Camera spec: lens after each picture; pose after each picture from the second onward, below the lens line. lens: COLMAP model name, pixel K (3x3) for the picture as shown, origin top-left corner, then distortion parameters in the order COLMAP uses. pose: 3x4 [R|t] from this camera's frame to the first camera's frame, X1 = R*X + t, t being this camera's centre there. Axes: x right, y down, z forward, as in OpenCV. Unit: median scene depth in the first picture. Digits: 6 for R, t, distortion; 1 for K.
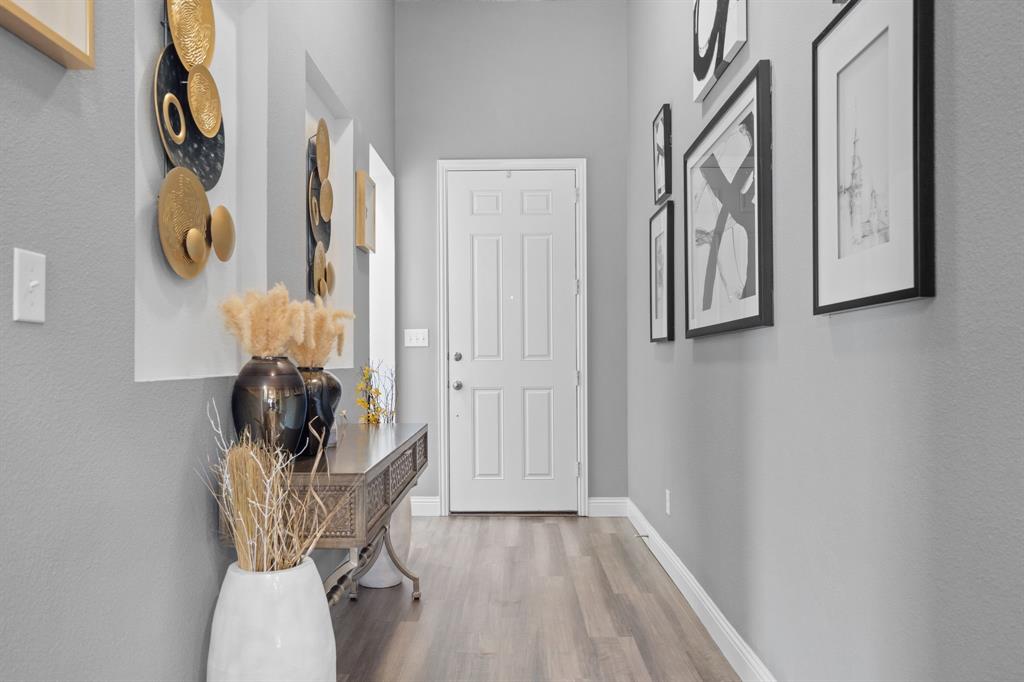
lens RADIAL K [[753.5, 0, 511.7], [0, 753.5, 355.1], [0, 0, 1]] dist [0.003430, 0.000471]
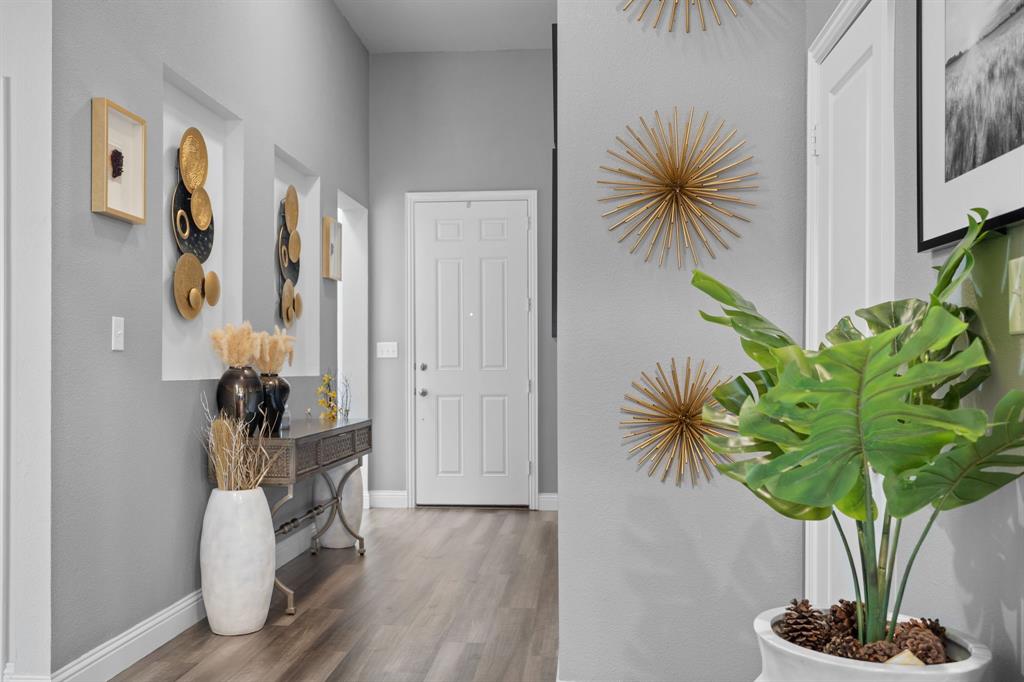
lens RADIAL K [[918.7, 0, 511.7], [0, 918.7, 359.4], [0, 0, 1]] dist [-0.001458, -0.000538]
pose [[0.997552, 0.001765, -0.069909, 0.343356], [-0.002174, 0.999981, -0.005777, -0.003292], [0.069898, 0.005914, 0.997537, -0.795328]]
